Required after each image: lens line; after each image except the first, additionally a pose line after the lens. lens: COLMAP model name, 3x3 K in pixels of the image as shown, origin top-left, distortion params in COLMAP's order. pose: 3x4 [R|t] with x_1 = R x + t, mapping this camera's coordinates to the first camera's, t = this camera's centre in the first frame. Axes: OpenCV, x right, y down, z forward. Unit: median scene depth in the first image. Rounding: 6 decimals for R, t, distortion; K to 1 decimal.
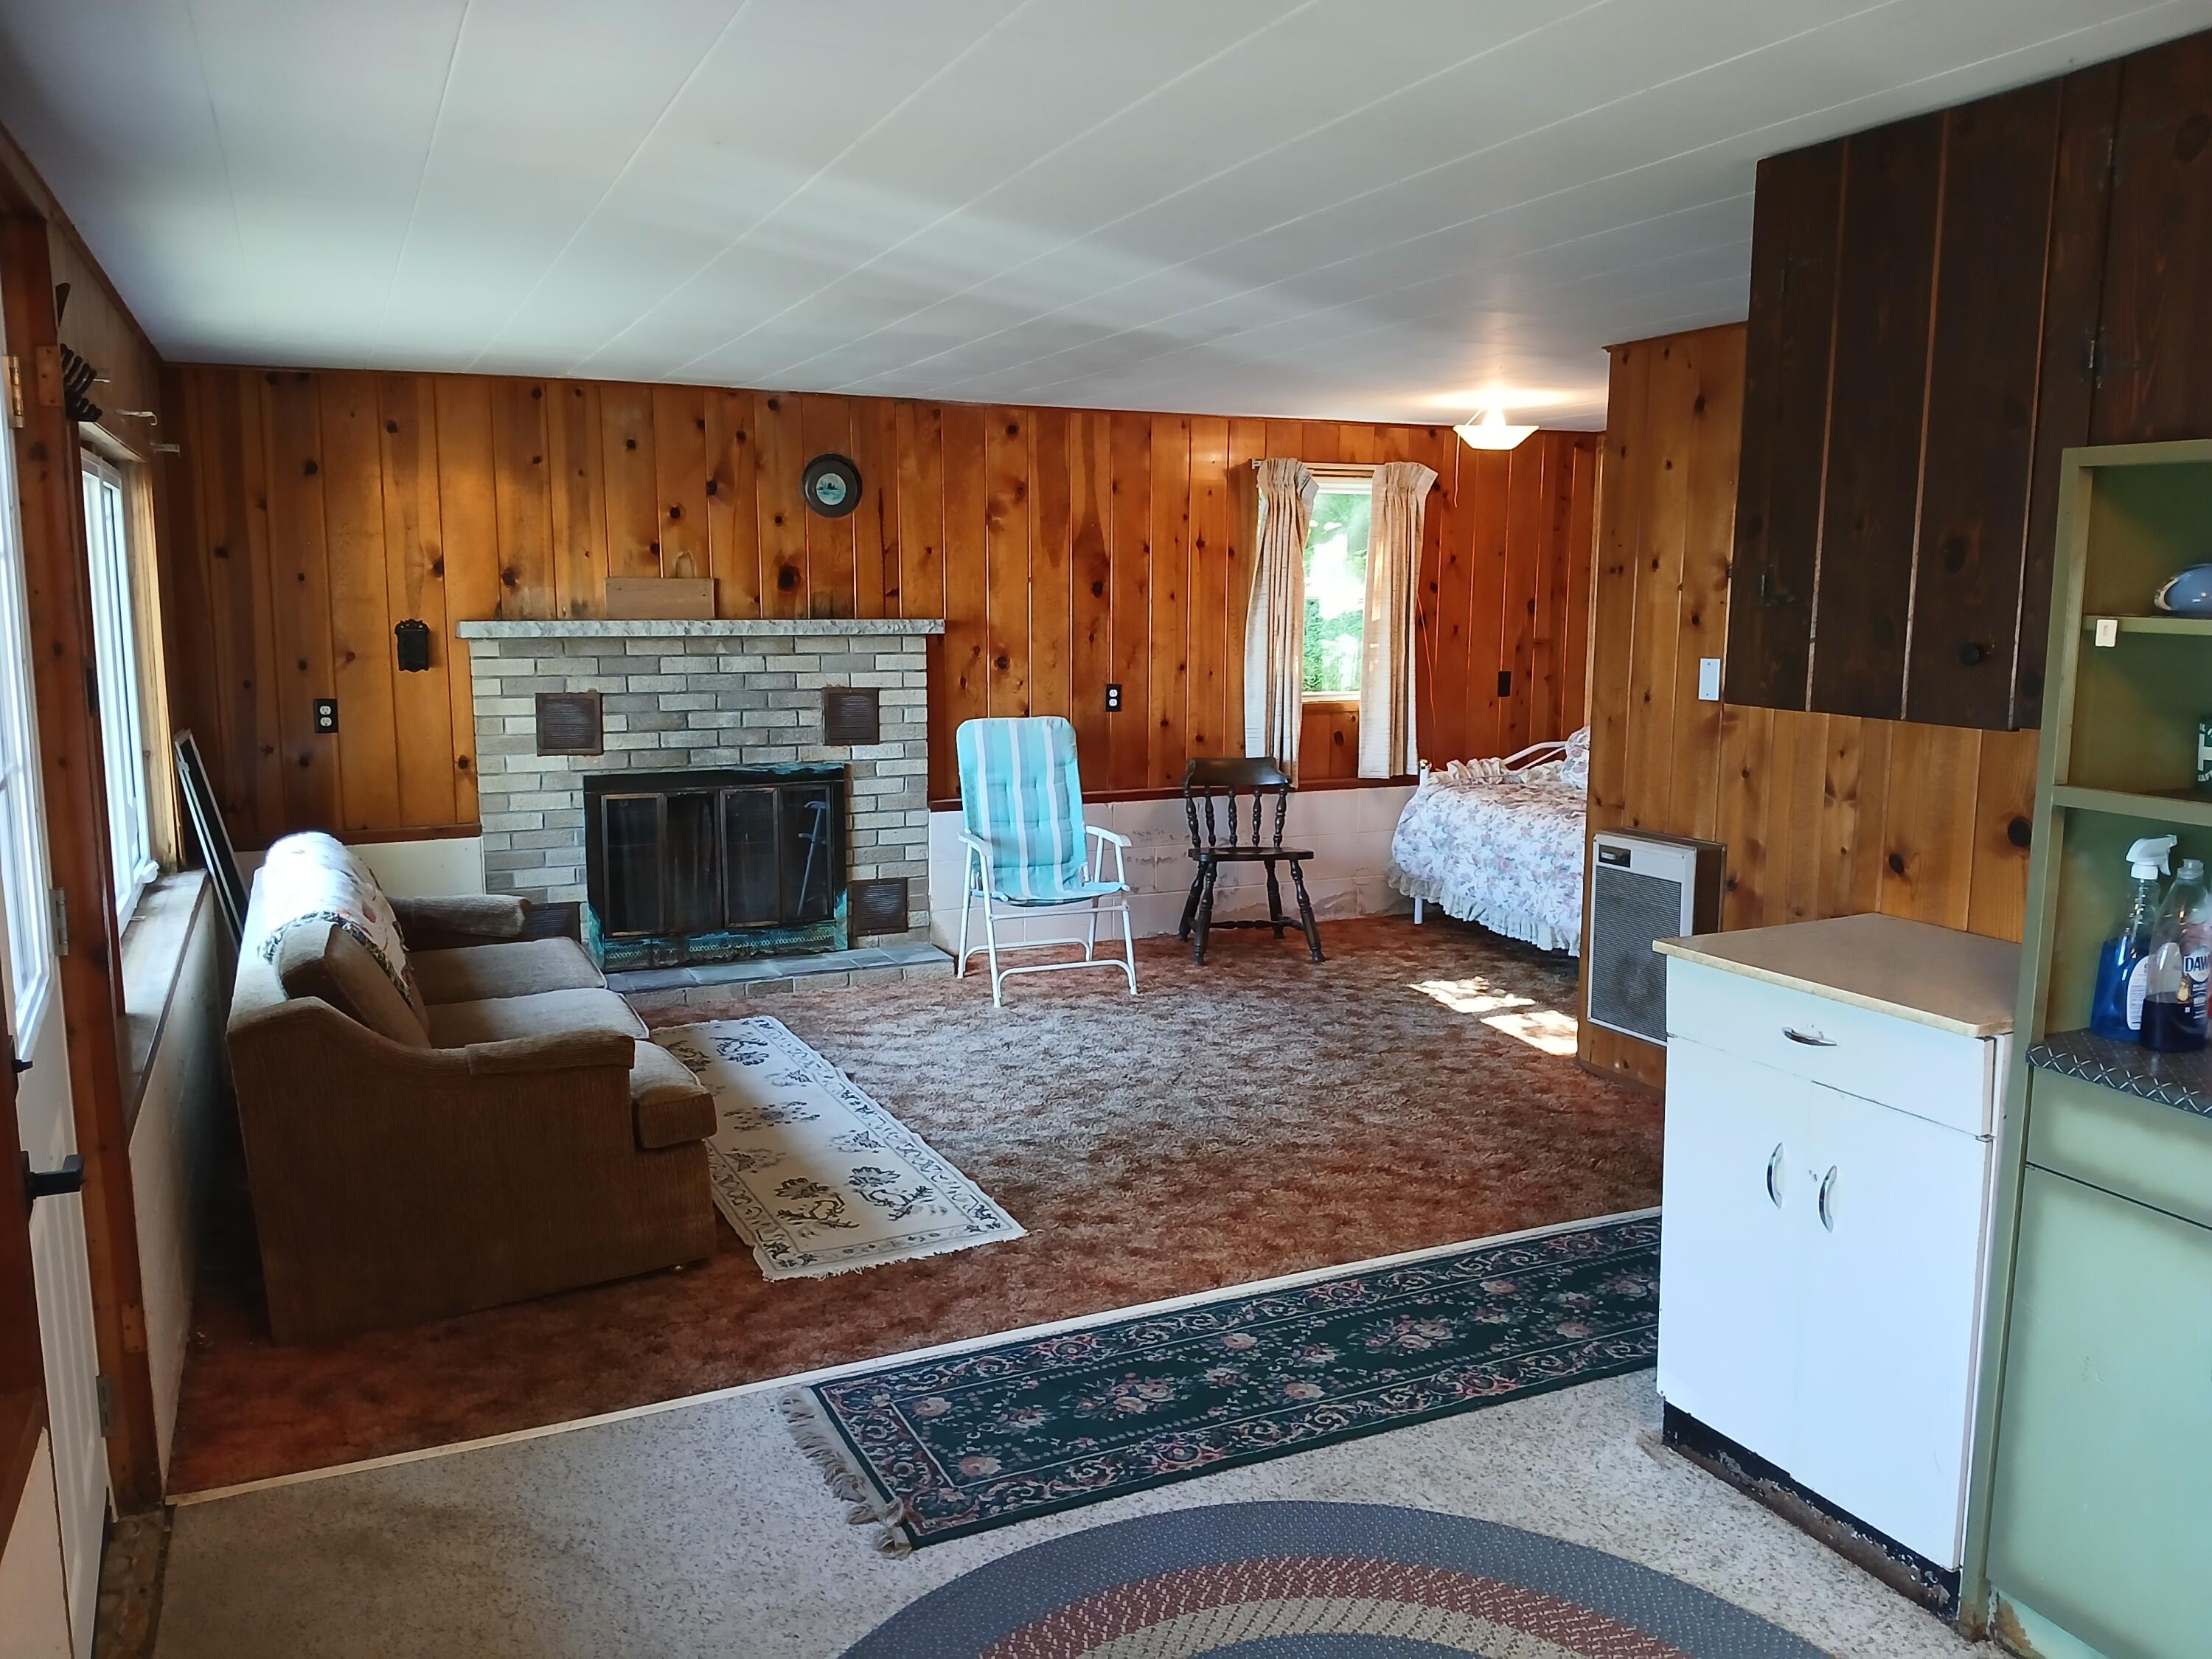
lens RADIAL K [[1690.0, 0, 1115.9], [0, 1690.0, 822.5], [0, 0, 1]] dist [0.098068, -0.217465]
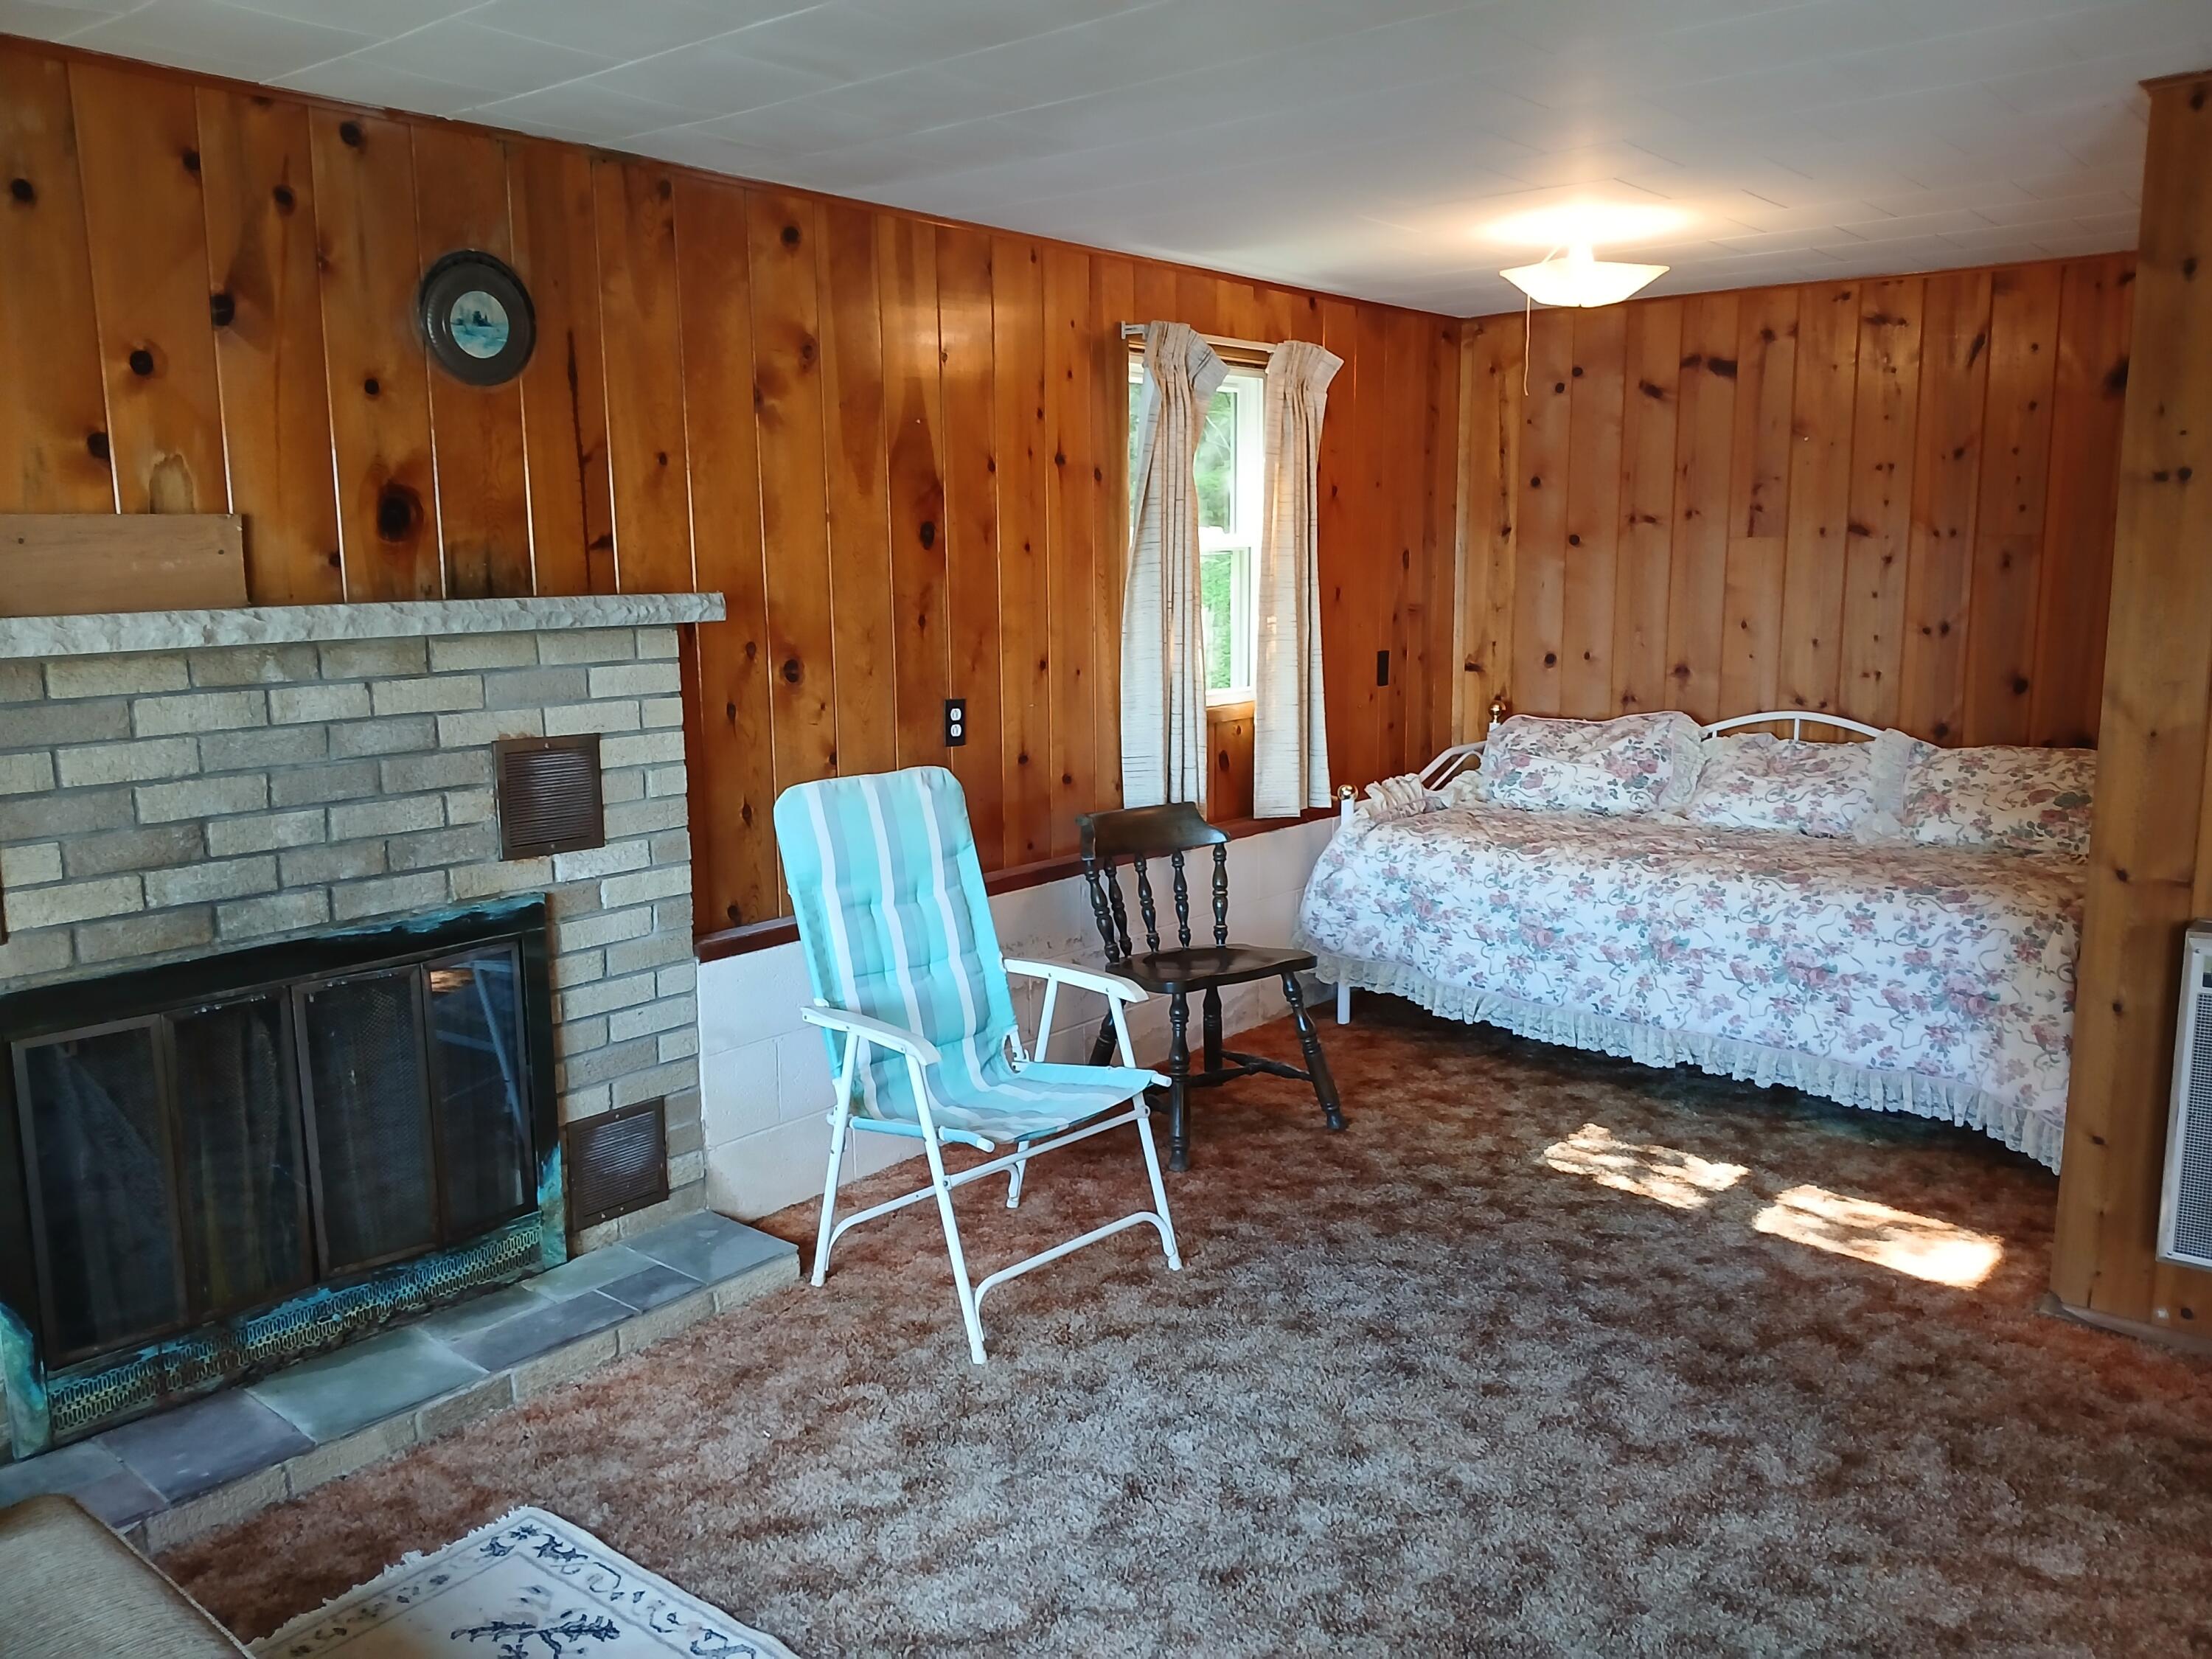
lens RADIAL K [[1690.0, 0, 1115.9], [0, 1690.0, 822.5], [0, 0, 1]] dist [0.098068, -0.217465]
pose [[0.906465, -0.080706, 0.414497, -0.212992], [0.073272, 0.996738, 0.033835, -0.059716], [-0.415875, -0.000299, 0.909422, 0.484792]]
